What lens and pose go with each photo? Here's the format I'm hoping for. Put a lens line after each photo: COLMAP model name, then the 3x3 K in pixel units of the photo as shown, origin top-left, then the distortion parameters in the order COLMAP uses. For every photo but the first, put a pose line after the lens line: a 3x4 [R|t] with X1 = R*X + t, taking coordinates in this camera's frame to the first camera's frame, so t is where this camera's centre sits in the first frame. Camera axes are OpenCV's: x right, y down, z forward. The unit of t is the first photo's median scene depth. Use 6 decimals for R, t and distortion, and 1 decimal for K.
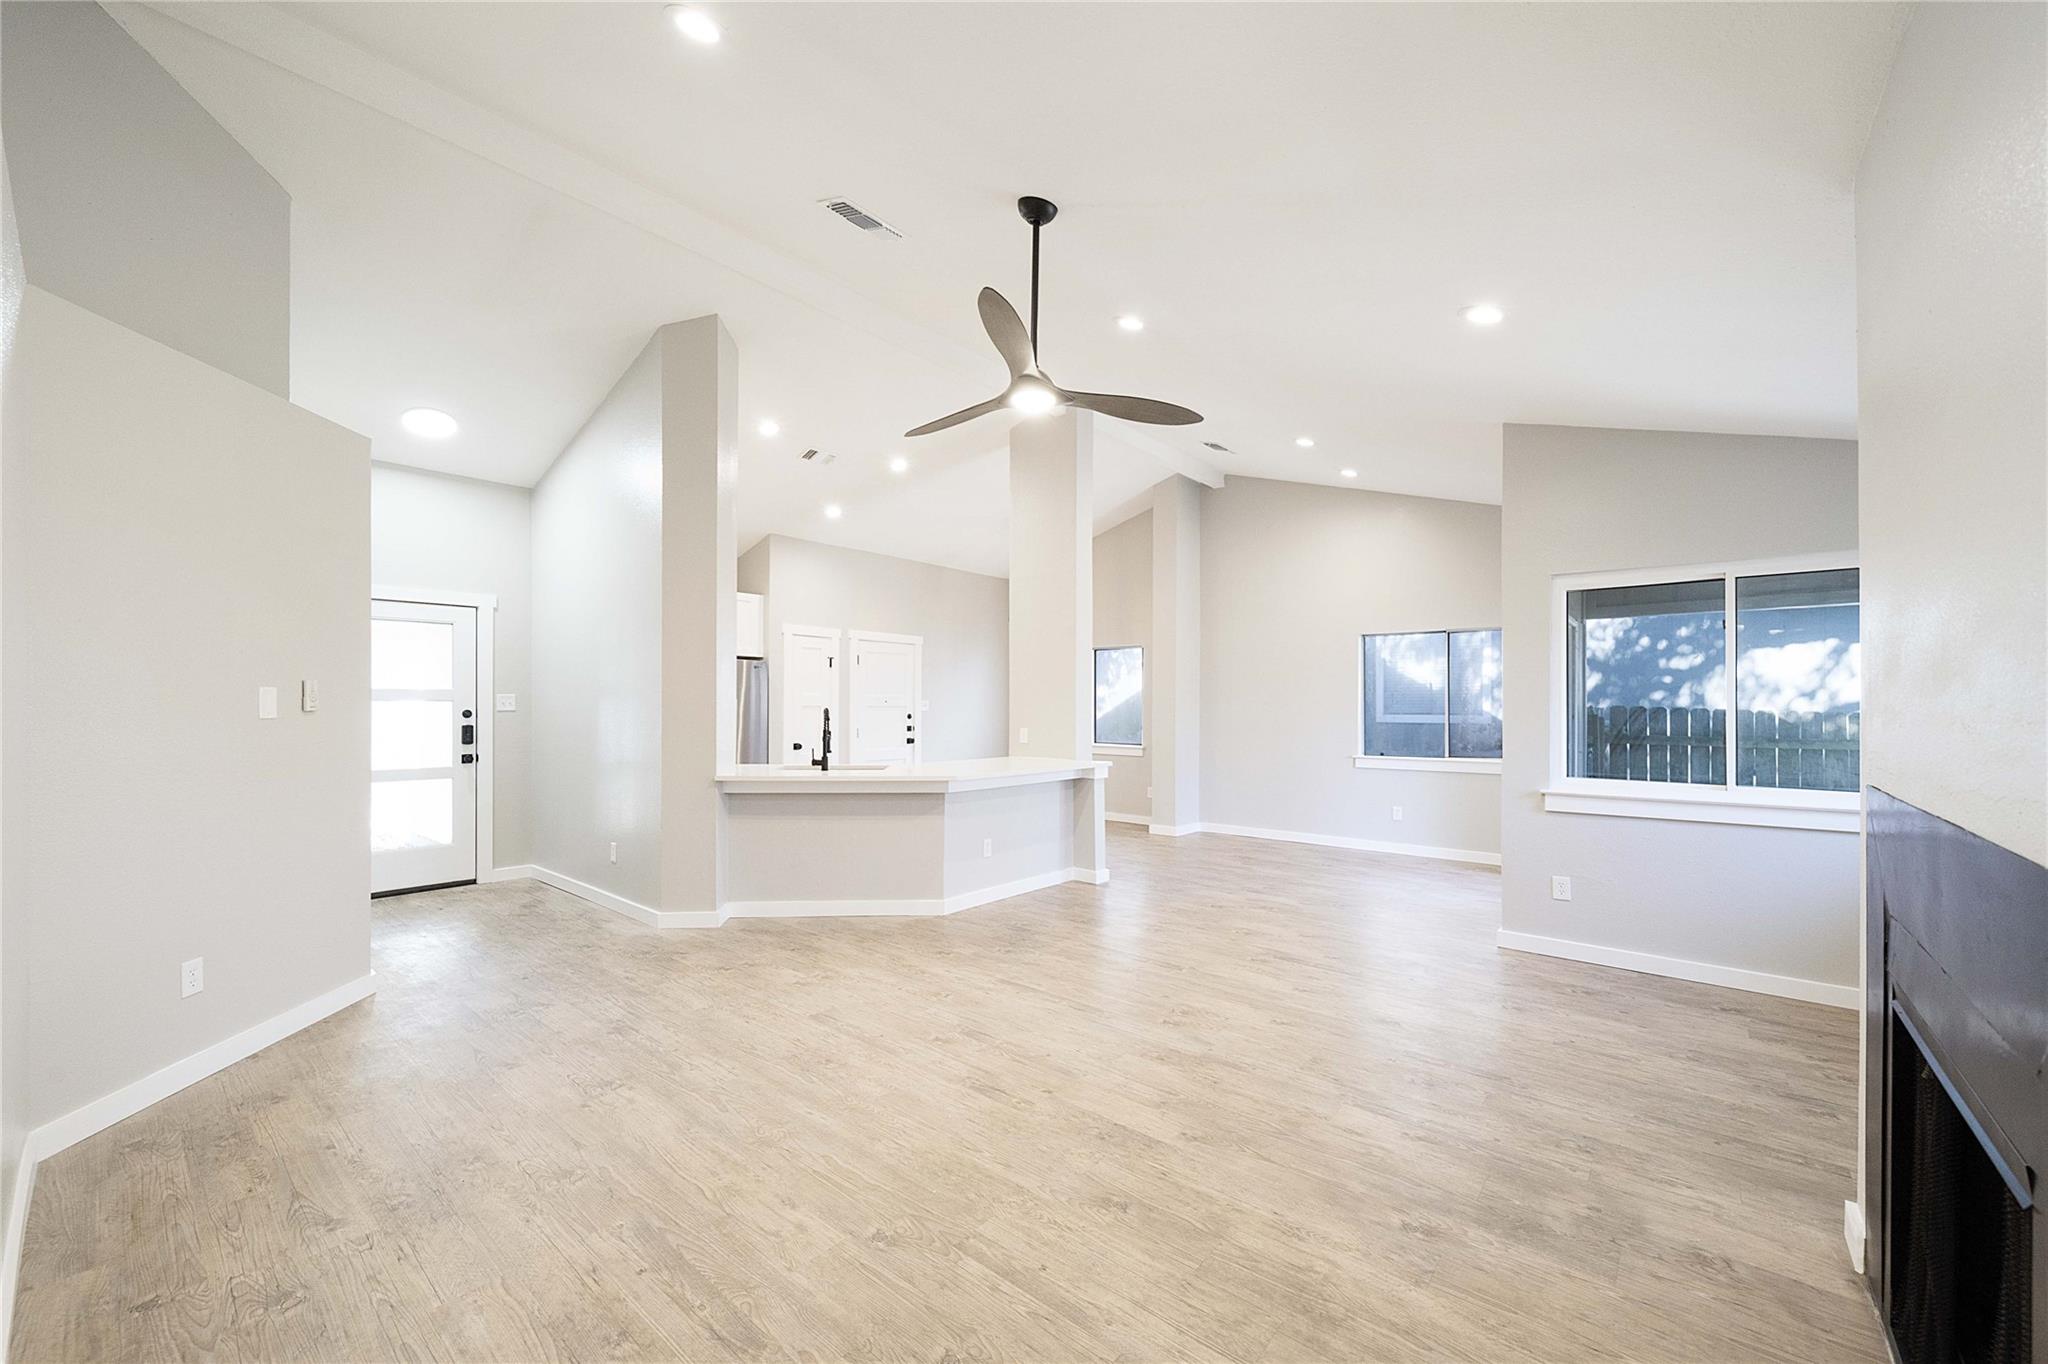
lens RADIAL K [[796.5, 0, 1017.2], [0, 796.5, 706.9], [0, 0, 1]] dist [0.000669, 0.000058]
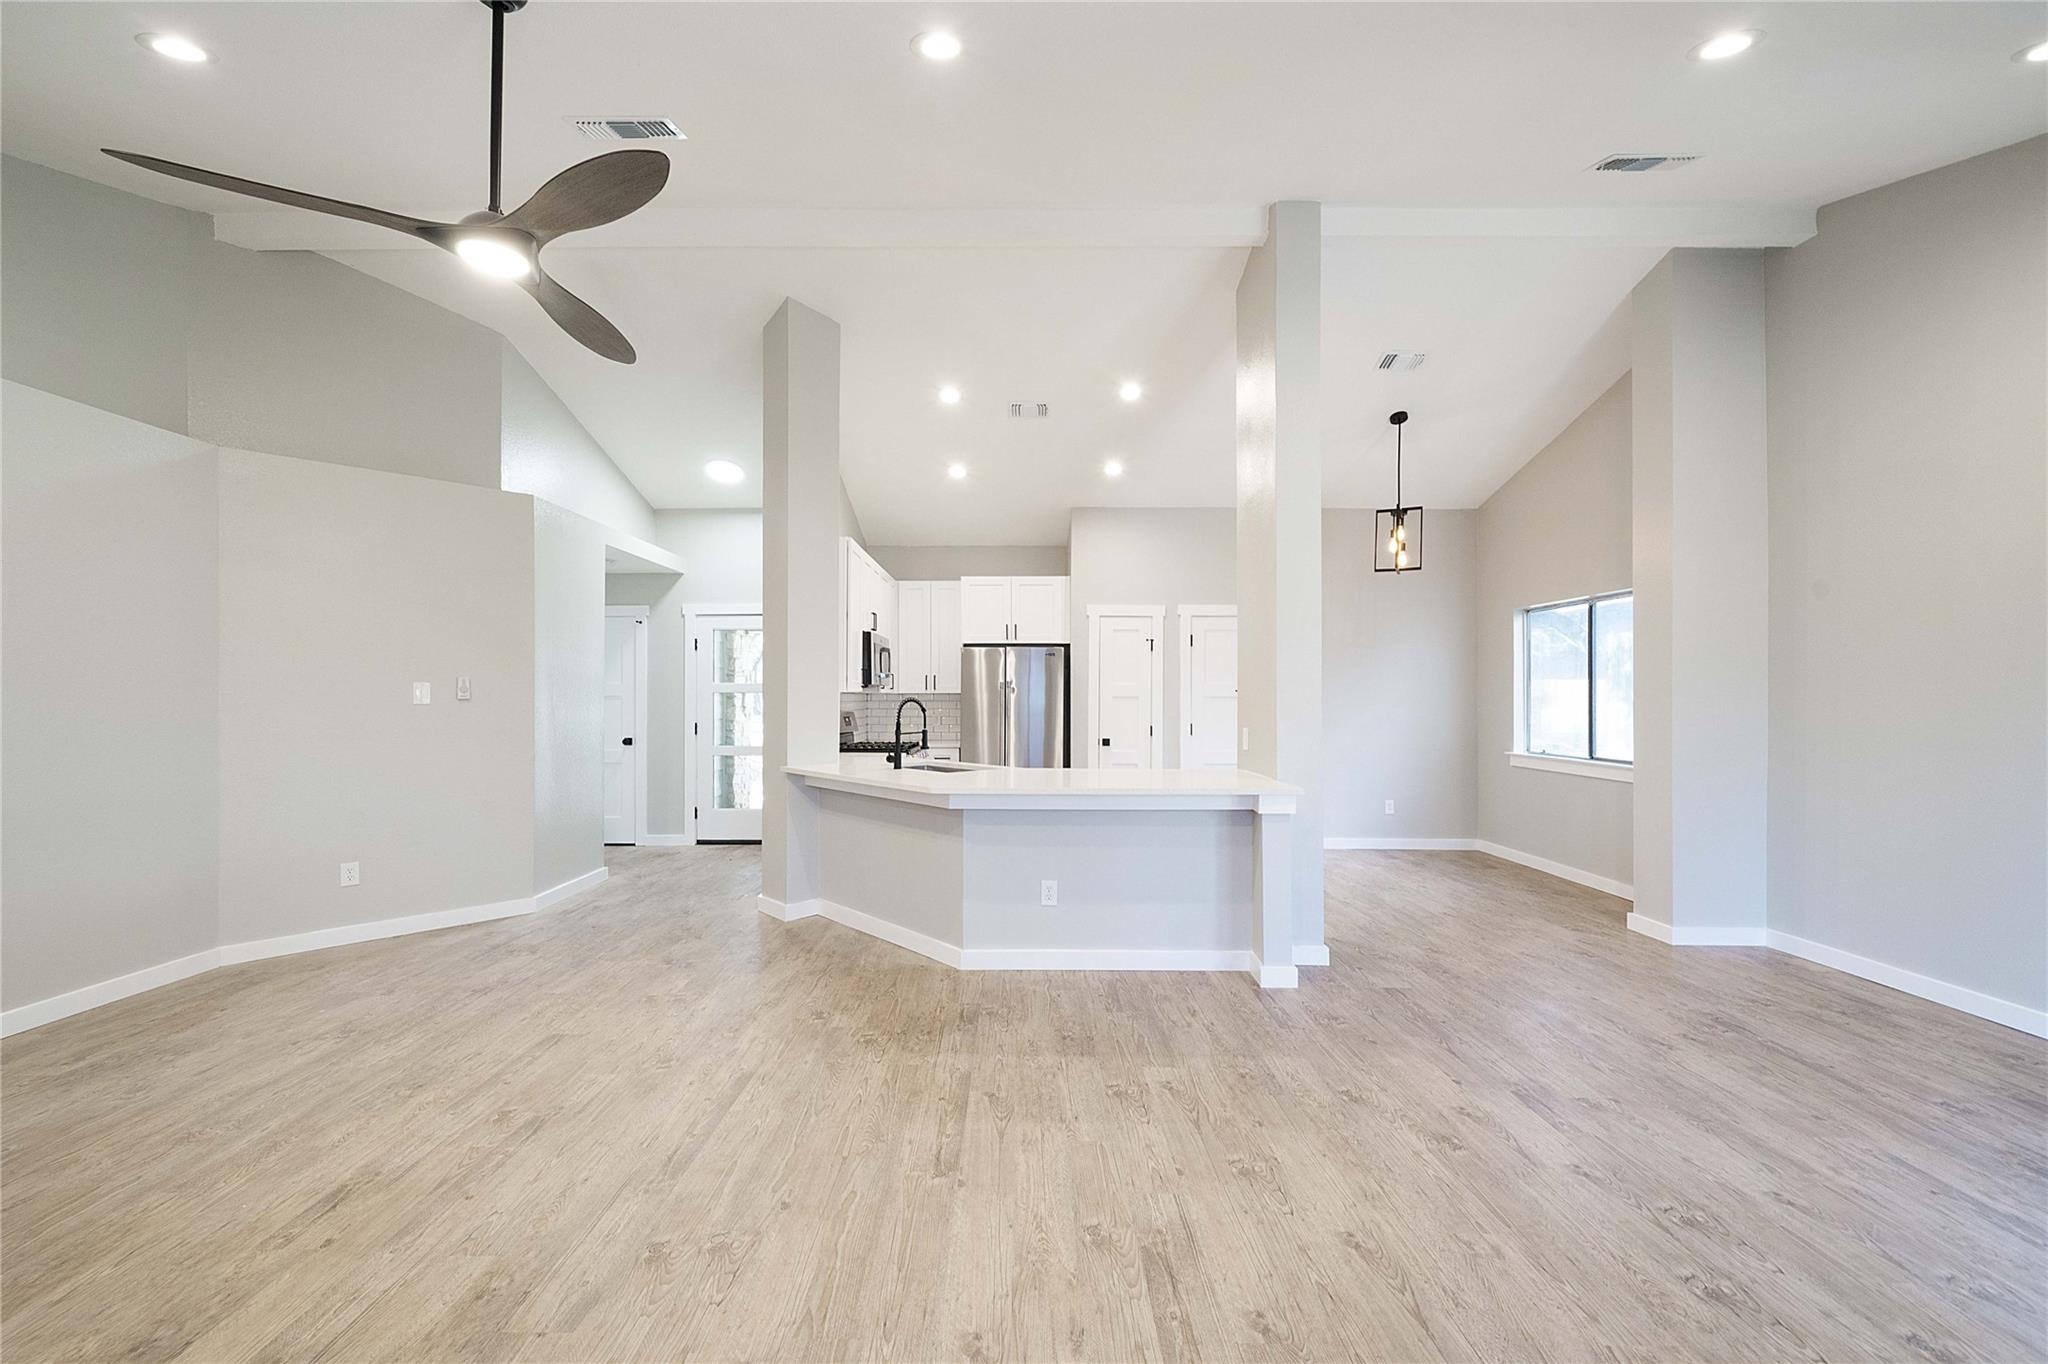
lens RADIAL K [[795.4, 0, 1015.0], [0, 795.4, 694.2], [0, 0, 1]] dist [-0.001513, -0.000310]
pose [[0.645216, -0.005619, -0.763979, 0.622593], [0.000227, 0.999974, -0.007163, 0.004788], [0.764000, 0.004448, 0.645201, 0.654073]]
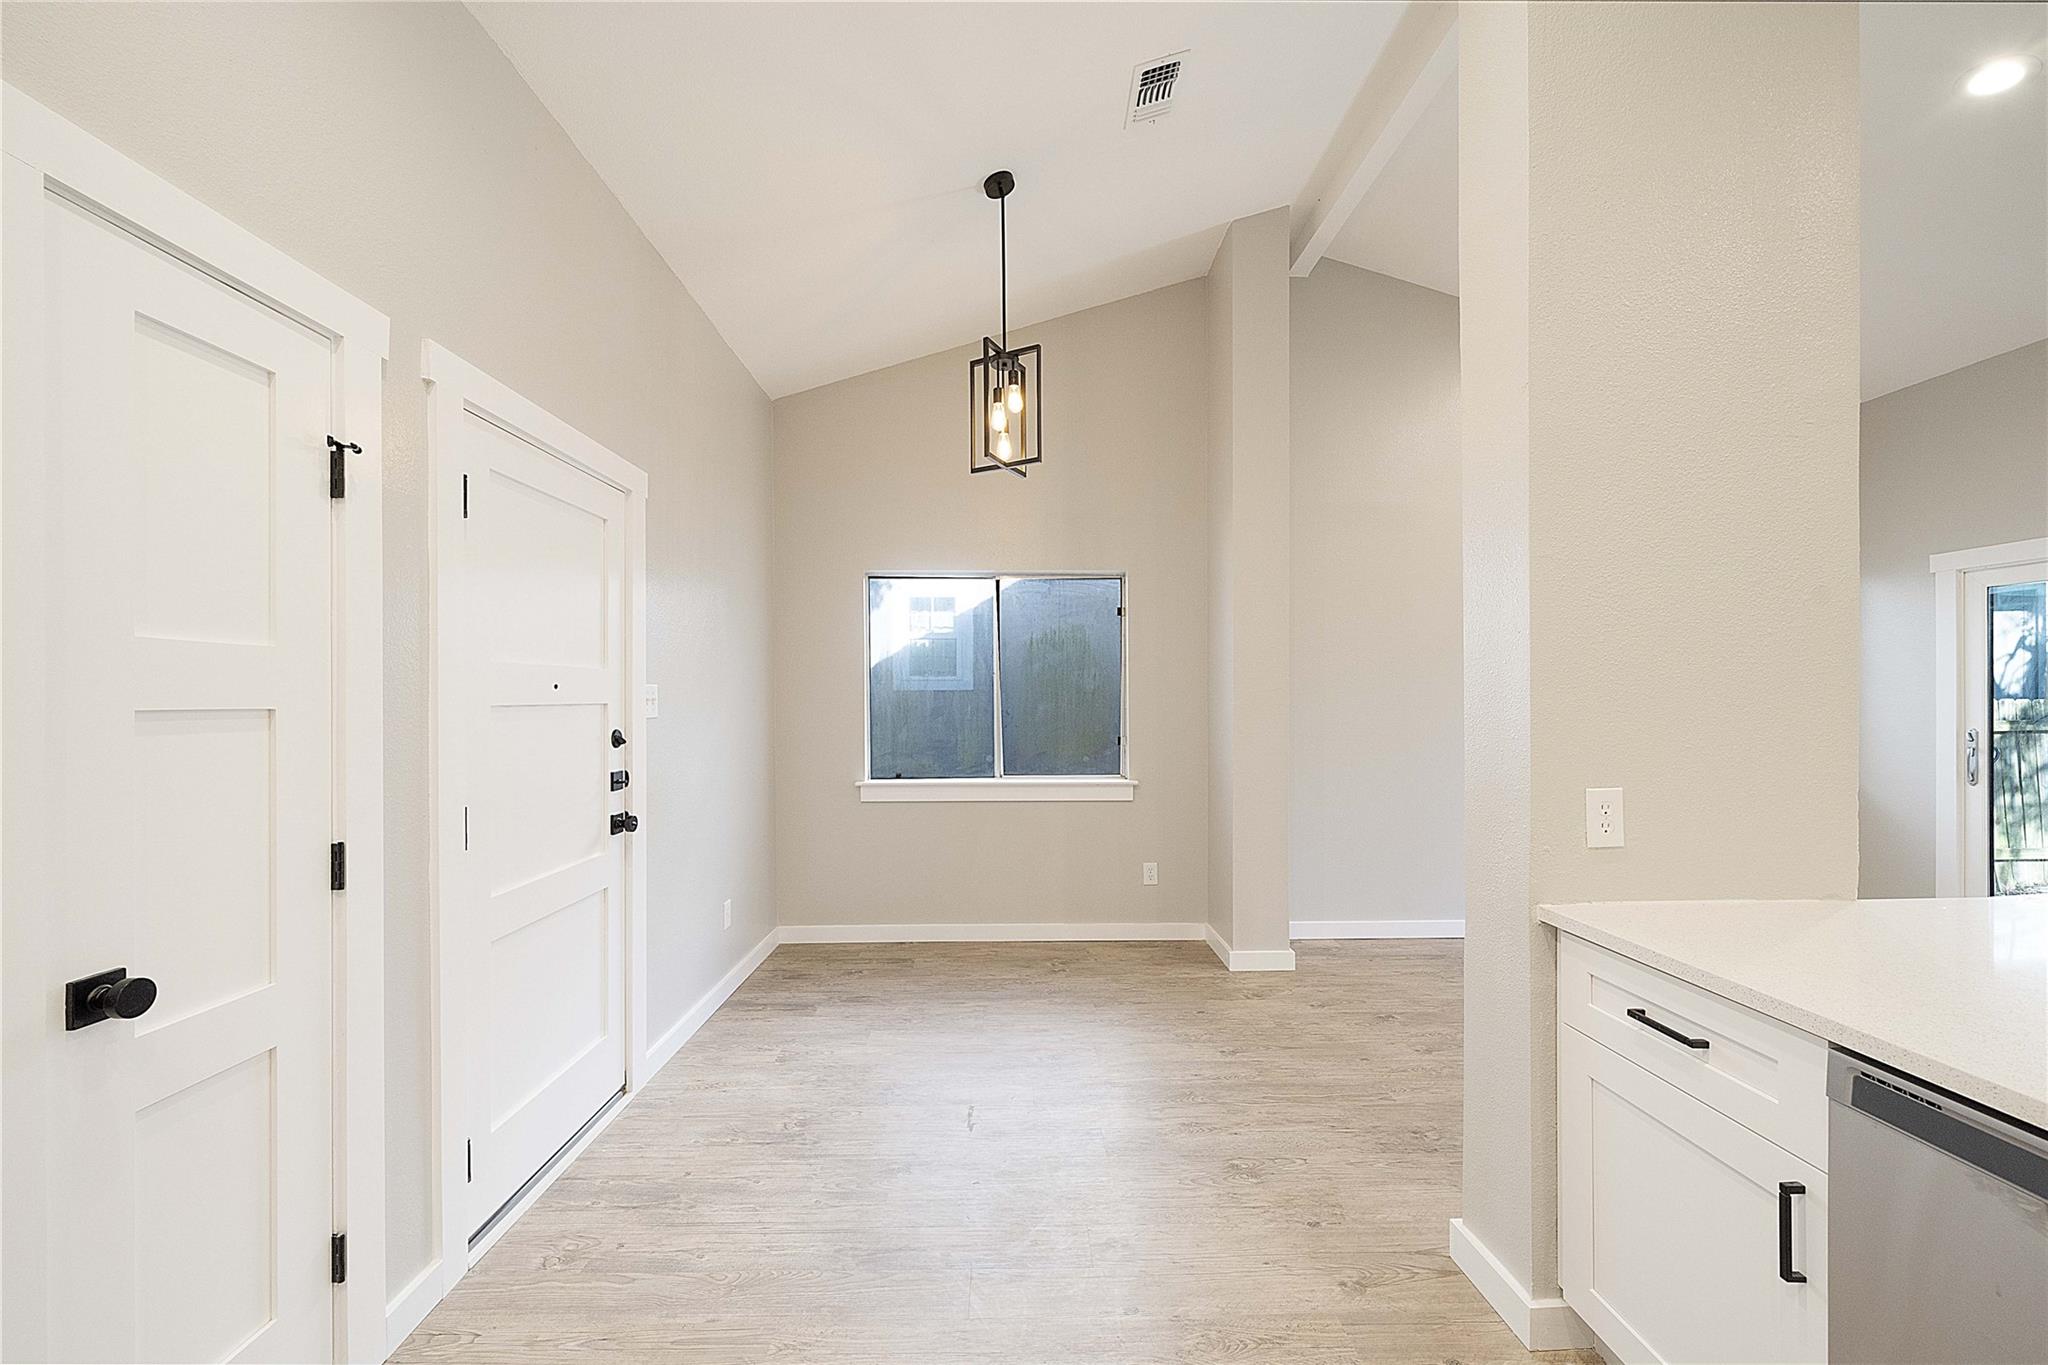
lens RADIAL K [[795.4, 0, 1015.0], [0, 795.4, 694.7], [0, 0, 1]] dist [-0.001513, -0.000310]
pose [[0.751946, -0.007964, 0.659176, -0.460308], [0.007738, 0.999965, 0.003254, -0.007699], [-0.659179, 0.002654, 0.751982, 1.465413]]
